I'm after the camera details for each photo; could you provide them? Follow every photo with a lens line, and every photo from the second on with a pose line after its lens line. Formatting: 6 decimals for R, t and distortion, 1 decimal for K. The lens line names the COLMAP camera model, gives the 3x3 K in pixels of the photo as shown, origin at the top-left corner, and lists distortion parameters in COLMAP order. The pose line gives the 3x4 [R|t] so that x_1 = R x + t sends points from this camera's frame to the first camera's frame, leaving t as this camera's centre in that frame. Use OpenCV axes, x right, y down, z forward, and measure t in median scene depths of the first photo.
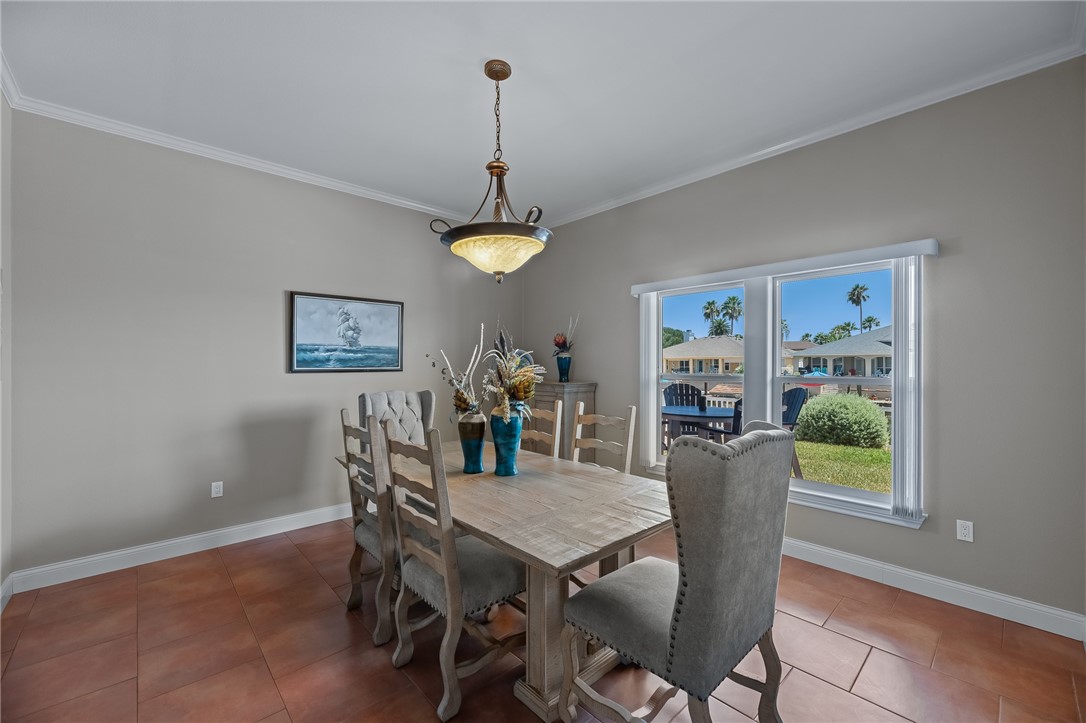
lens RADIAL K [[442.1, 0, 543.7], [0, 442.1, 358.8], [0, 0, 1]] dist [-0.001319, -0.000368]
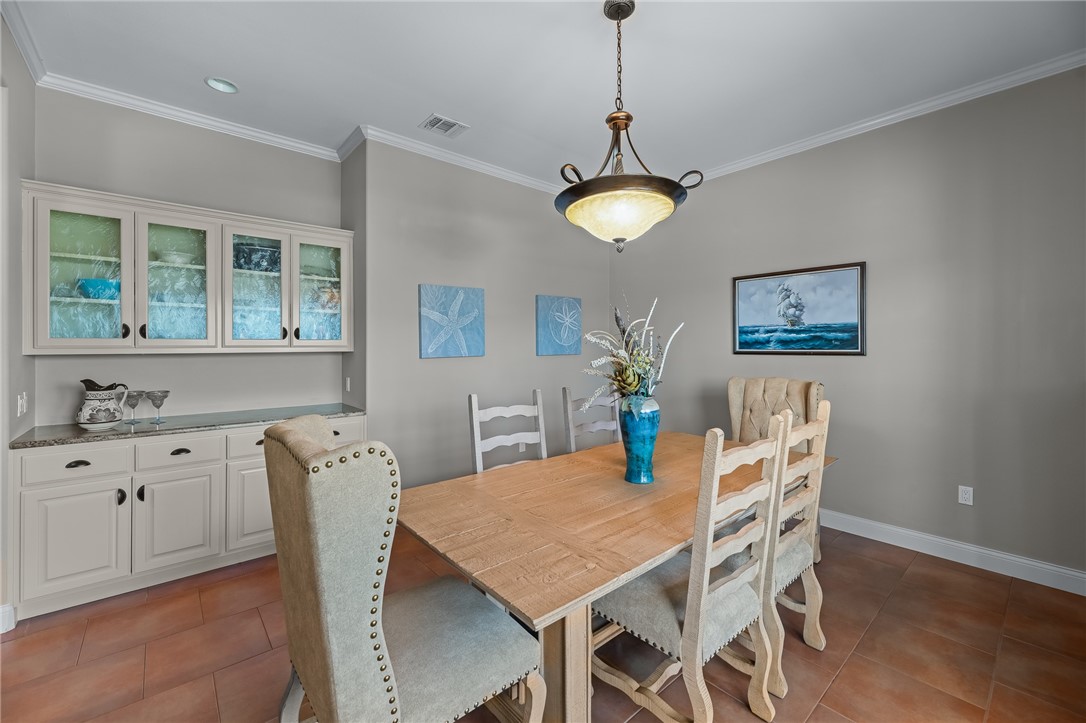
lens RADIAL K [[430.5, 0, 547.1], [0, 430.5, 346.2], [0, 0, 1]] dist [-0.000446, -0.000065]
pose [[-0.022745, 0.001008, -0.999741, 0.447334], [0.011403, 0.999935, 0.000749, 0.006685], [0.999676, -0.011383, -0.022755, 0.532680]]
